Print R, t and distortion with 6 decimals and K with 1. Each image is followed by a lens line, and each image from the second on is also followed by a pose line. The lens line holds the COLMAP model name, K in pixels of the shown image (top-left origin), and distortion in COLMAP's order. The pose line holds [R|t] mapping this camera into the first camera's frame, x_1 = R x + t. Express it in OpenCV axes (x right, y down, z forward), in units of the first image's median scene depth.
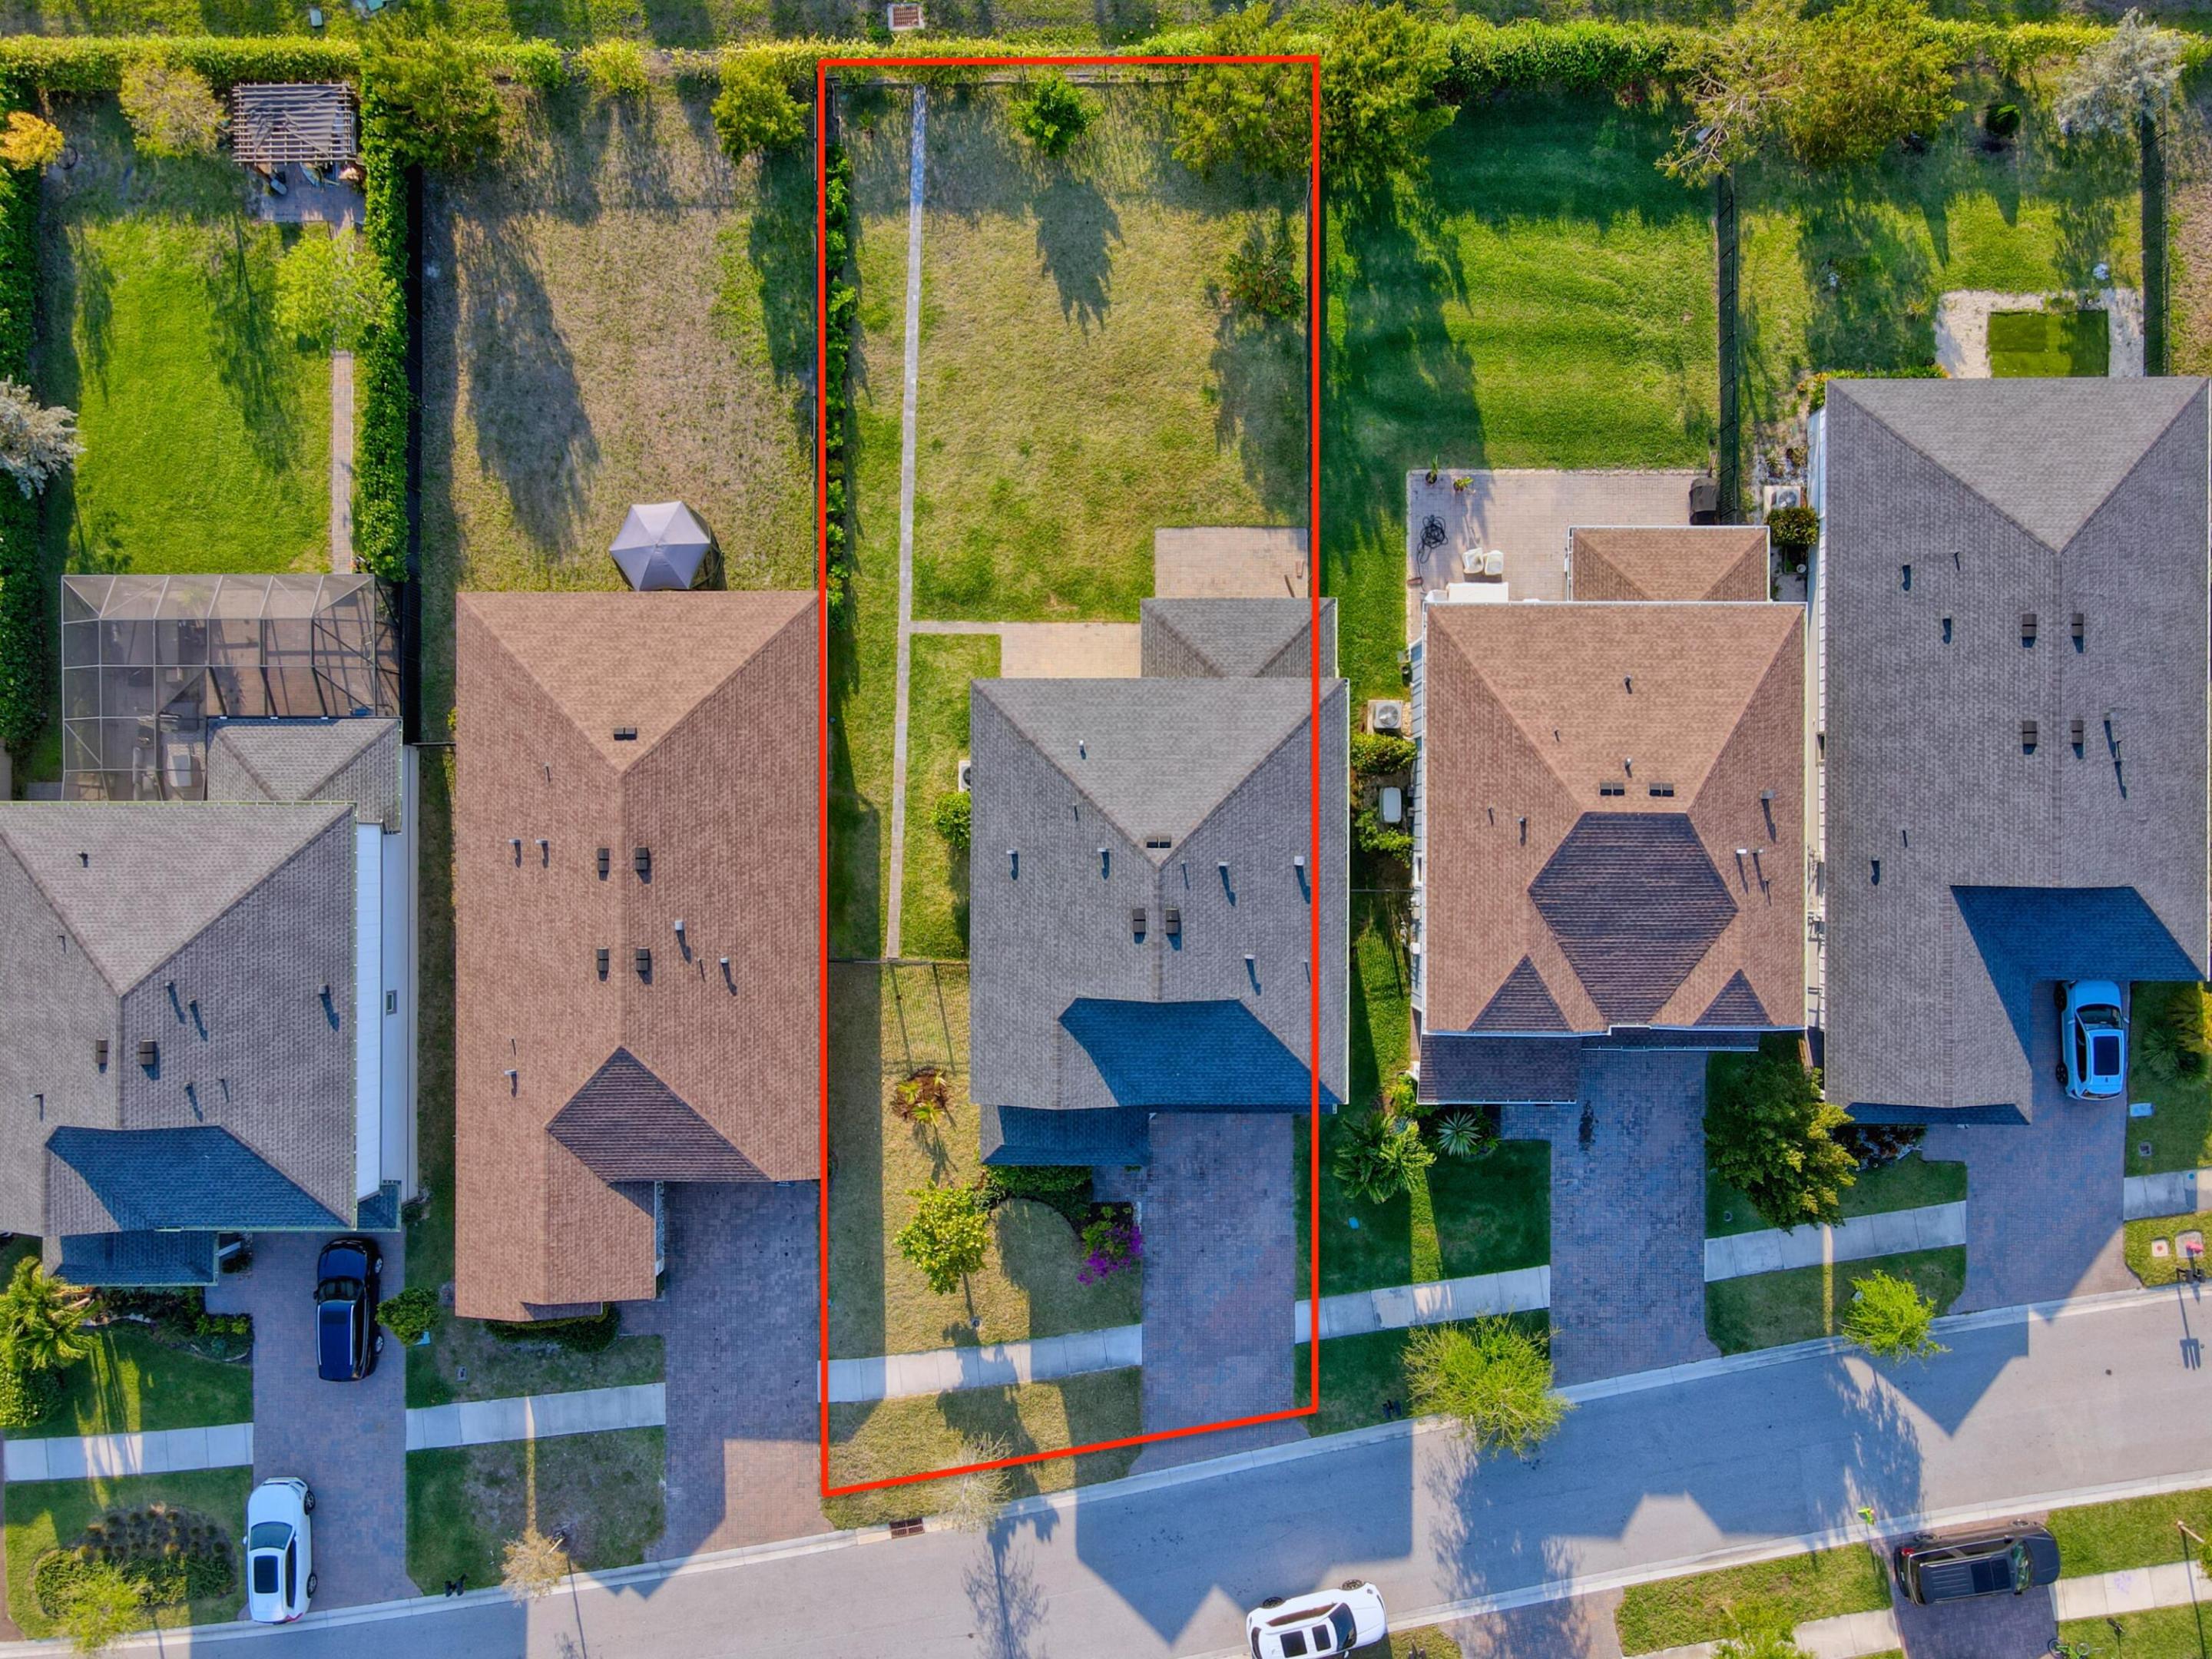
lens RADIAL K [[1603.4, 0, 1114.2], [0, 1603.4, 875.6], [0, 0, 1]] dist [0.013485, 0.008375]
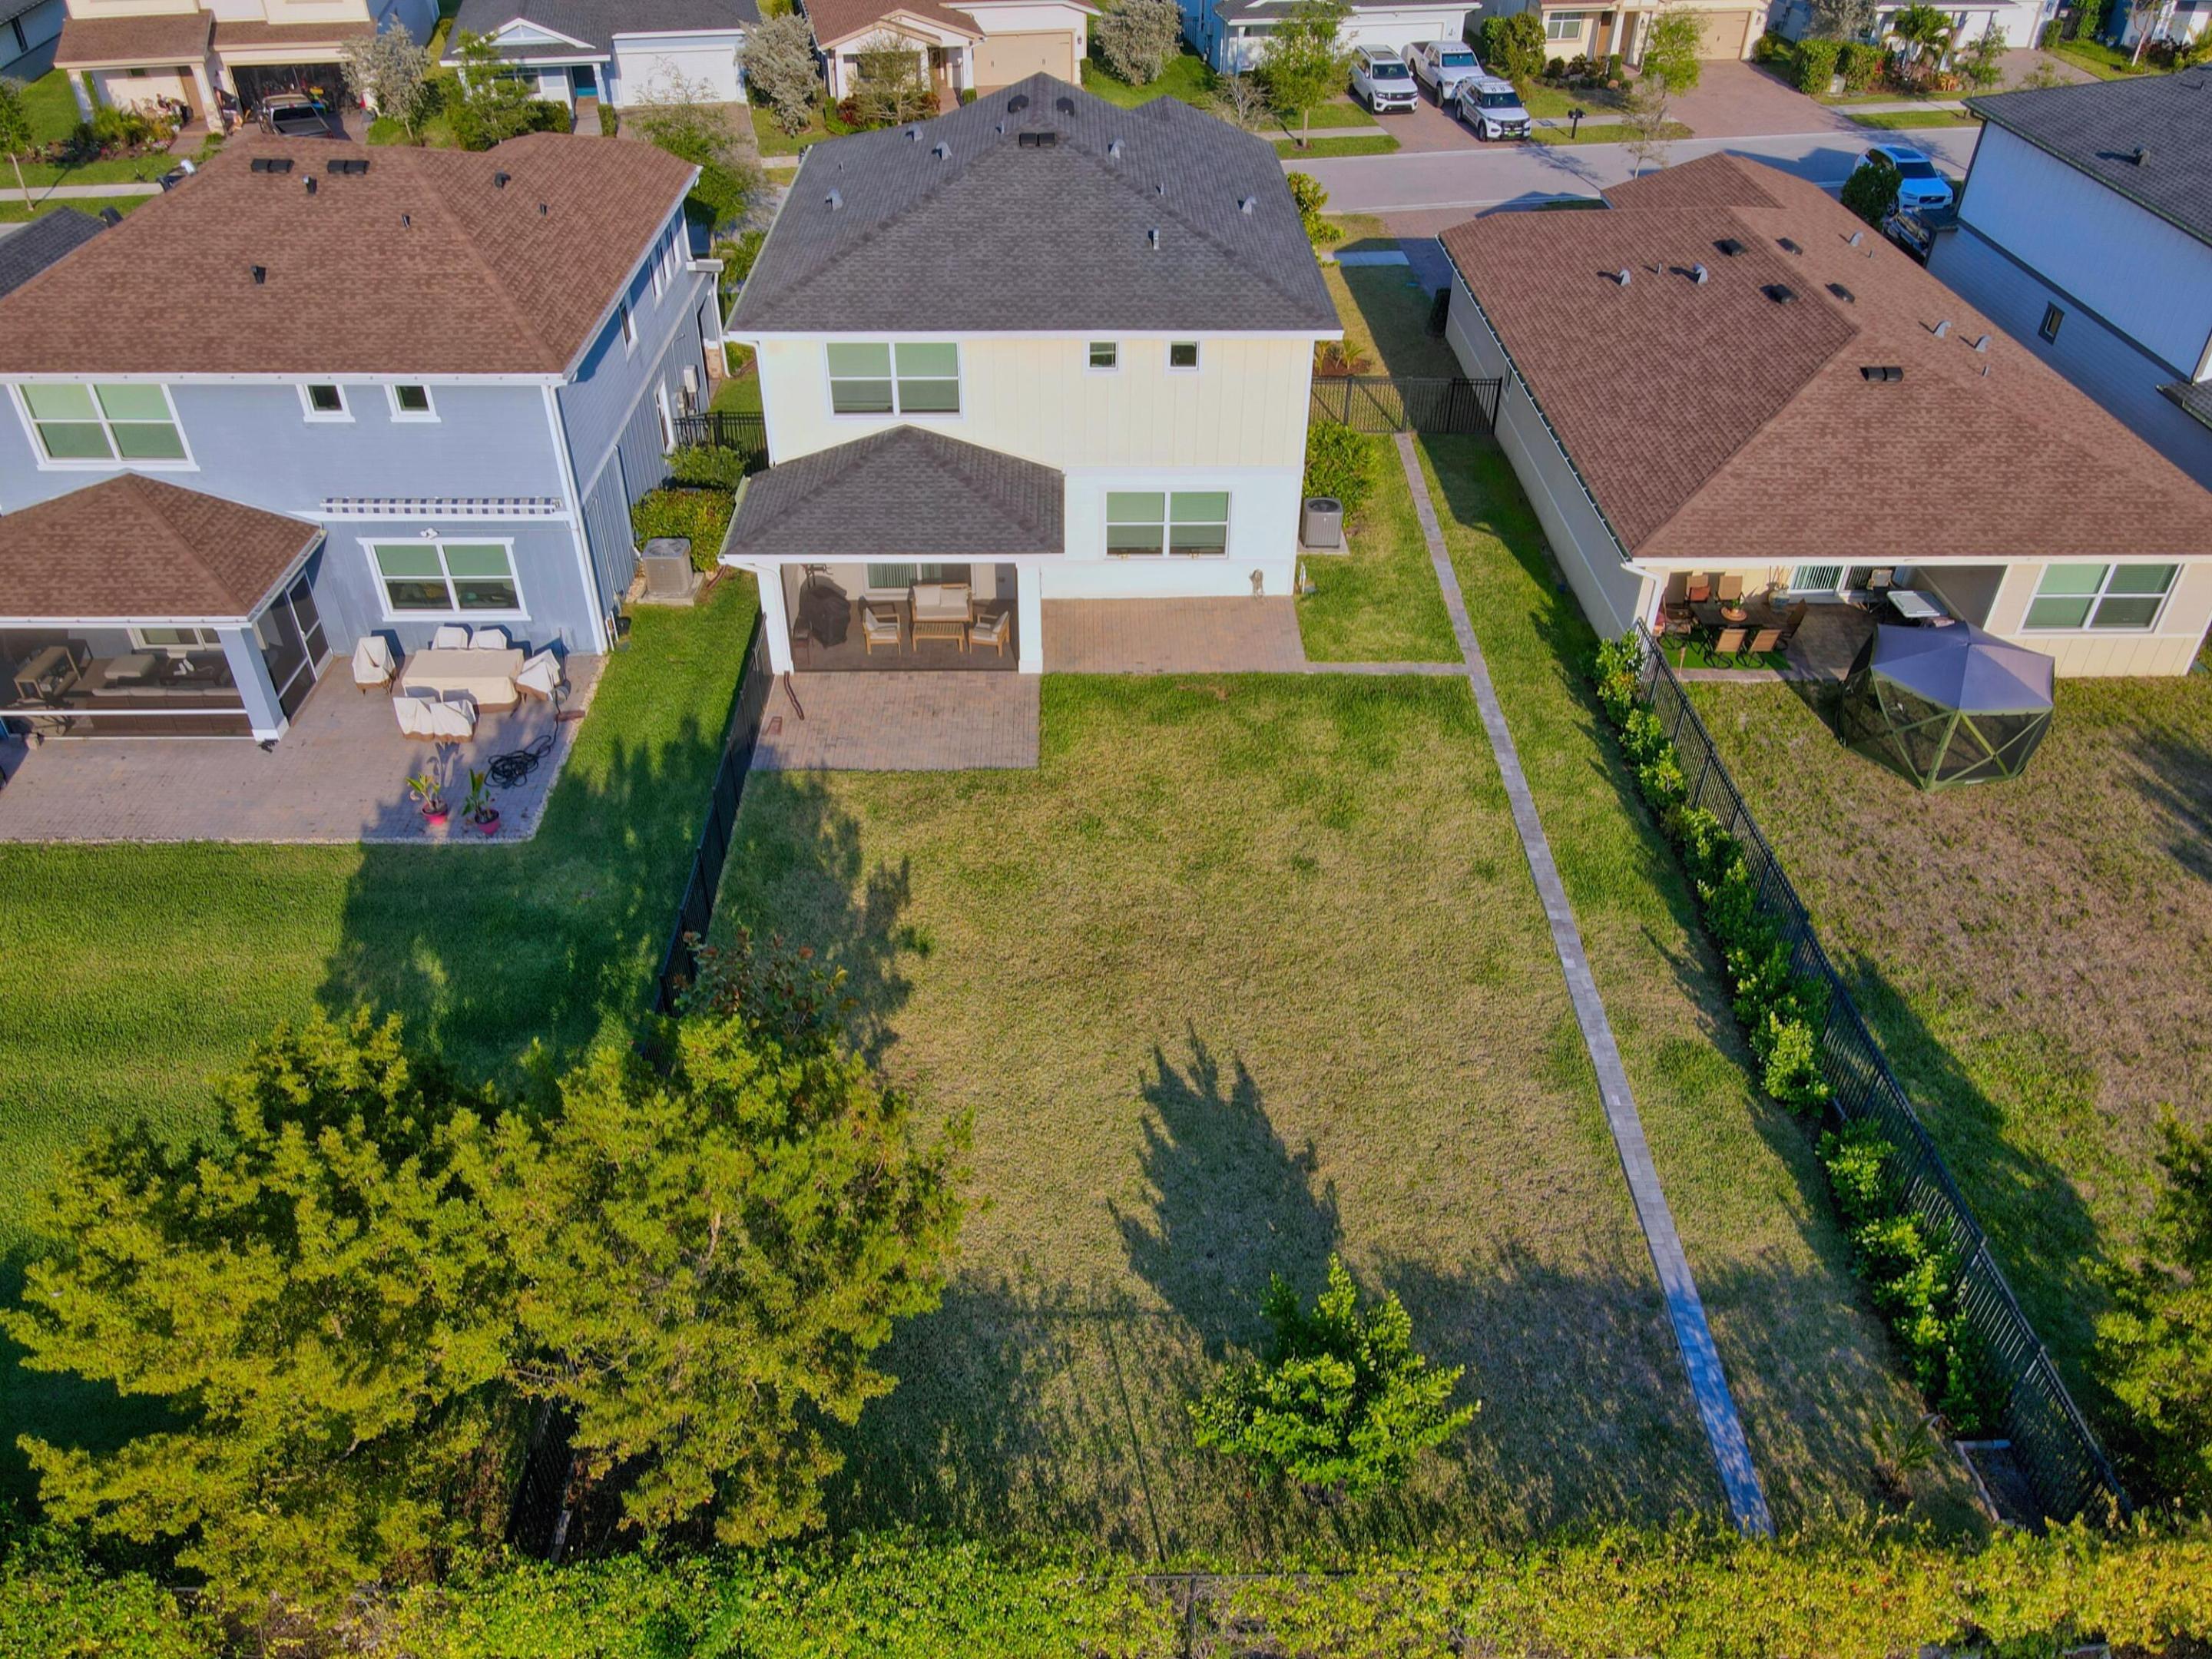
lens RADIAL K [[1621.2, 0, 1100.3], [0, 1621.2, 874.4], [0, 0, 1]] dist [0.010509, 0.010024]
pose [[-0.999685, 0.024685, -0.004490, 0.008627], [-0.018384, -0.598890, 0.800620, -0.659735], [0.017074, 0.800451, 0.599155, 0.704969]]
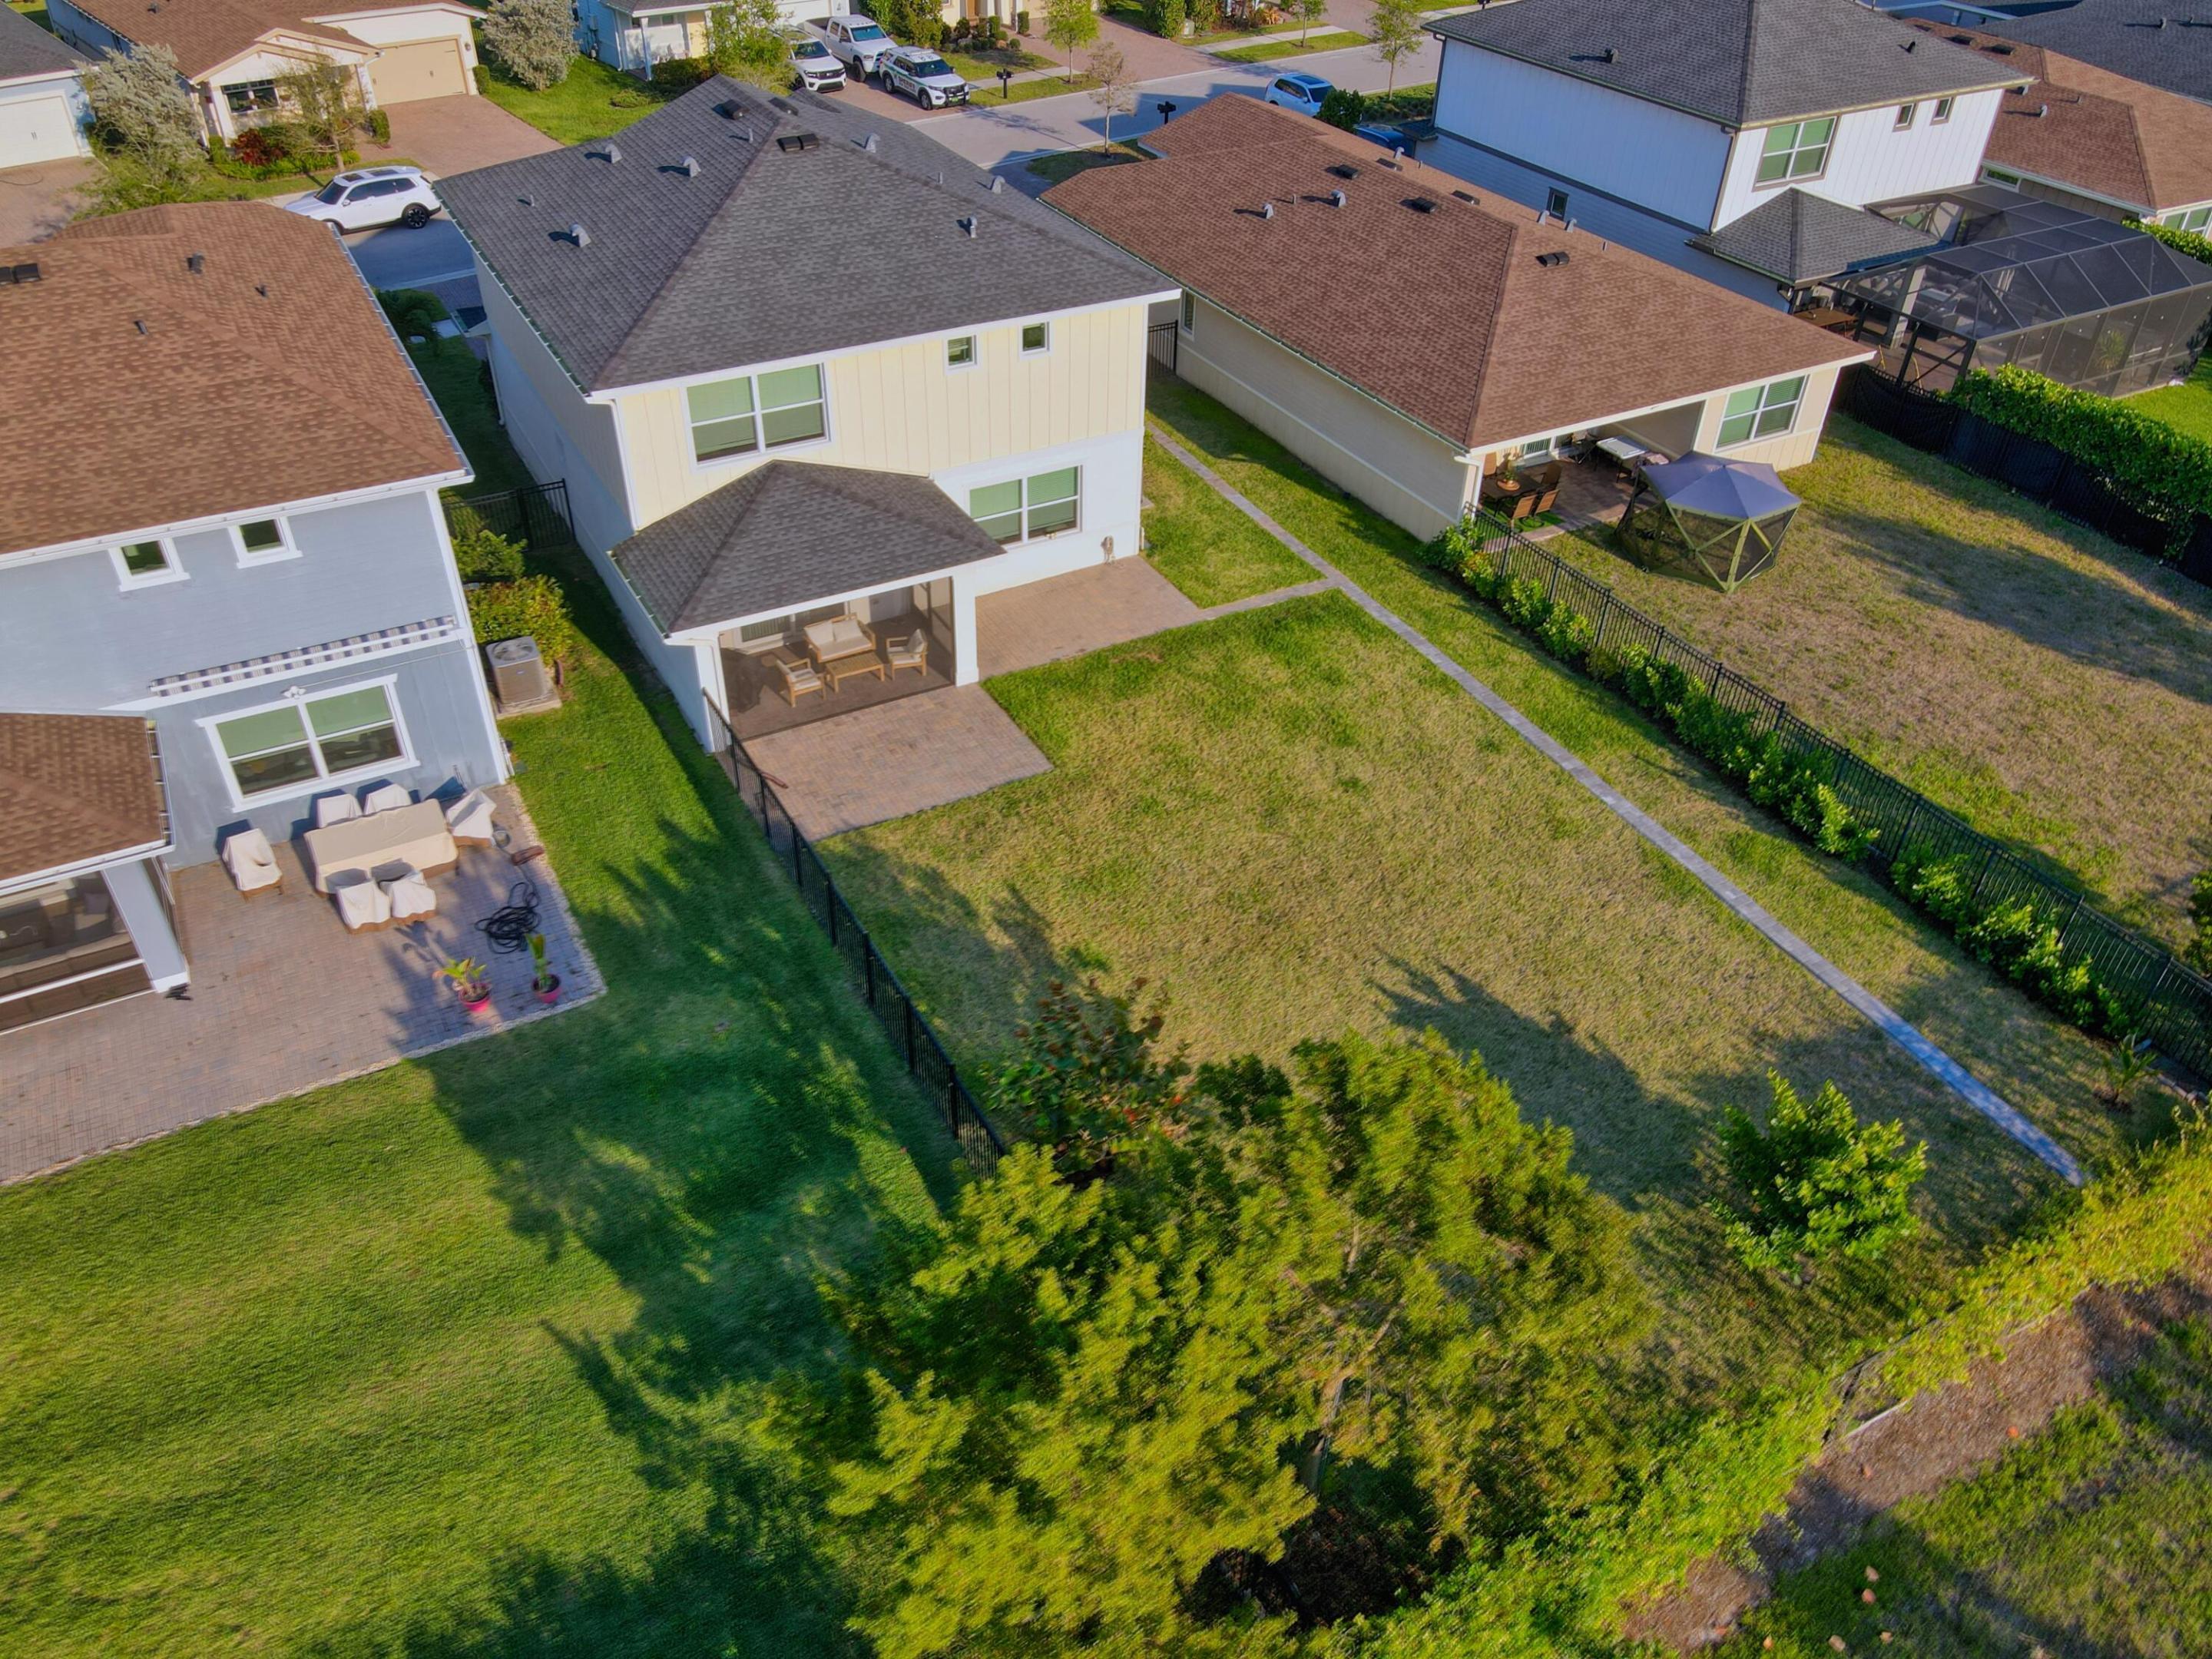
lens RADIAL K [[1603.4, 0, 1114.2], [0, 1603.4, 875.6], [0, 0, 1]] dist [0.013485, 0.008375]
pose [[-0.871756, 0.310569, -0.378930, 0.216268], [-0.489803, -0.534208, 0.688995, -0.599581], [0.011553, 0.786237, 0.617817, 0.701300]]
